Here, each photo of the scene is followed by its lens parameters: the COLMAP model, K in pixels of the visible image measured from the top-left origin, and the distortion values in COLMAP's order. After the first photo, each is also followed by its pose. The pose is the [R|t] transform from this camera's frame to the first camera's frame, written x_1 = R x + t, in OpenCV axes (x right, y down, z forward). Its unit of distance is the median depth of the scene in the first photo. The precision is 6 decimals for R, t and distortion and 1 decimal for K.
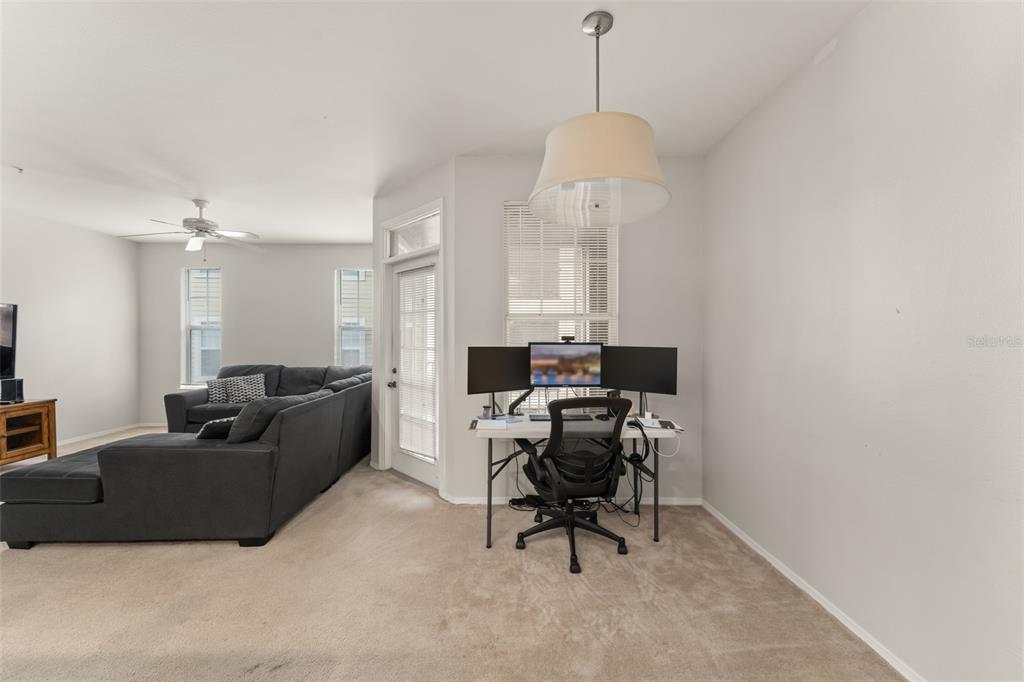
lens RADIAL K [[406.5, 0, 509.6], [0, 406.5, 335.6], [0, 0, 1]] dist [-0.000041, -0.000169]
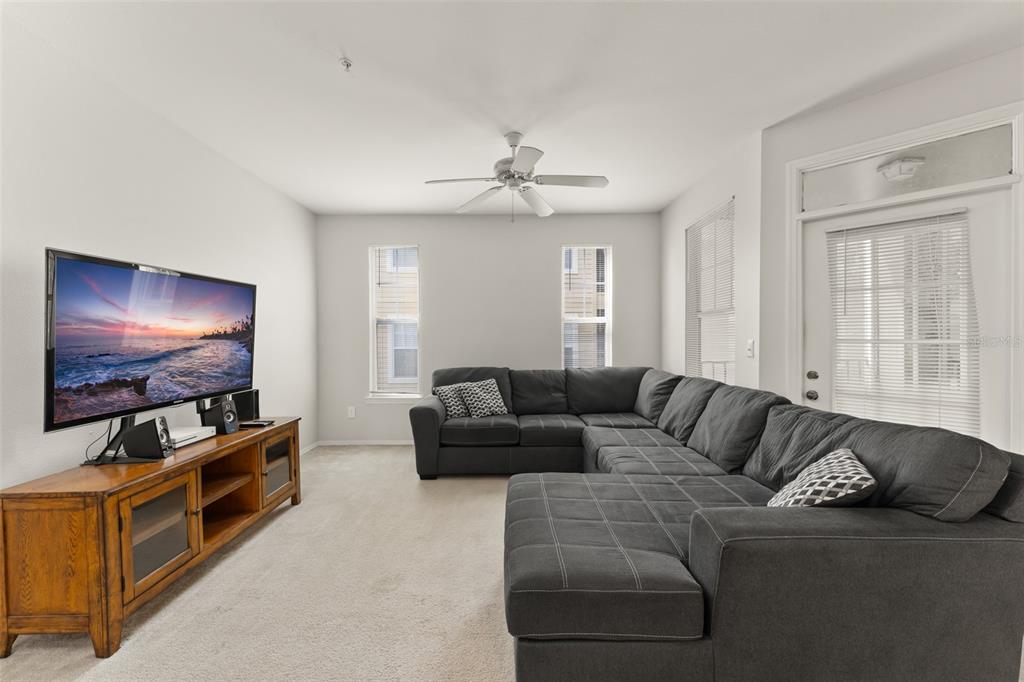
lens RADIAL K [[410.3, 0, 512.2], [0, 410.3, 337.5], [0, 0, 1]] dist [0.000614, 0.000223]
pose [[0.999982, -0.004080, -0.004394, -0.586734], [0.004086, 0.999991, 0.001427, 0.014162], [0.004389, -0.001444, 0.999989, 0.221682]]
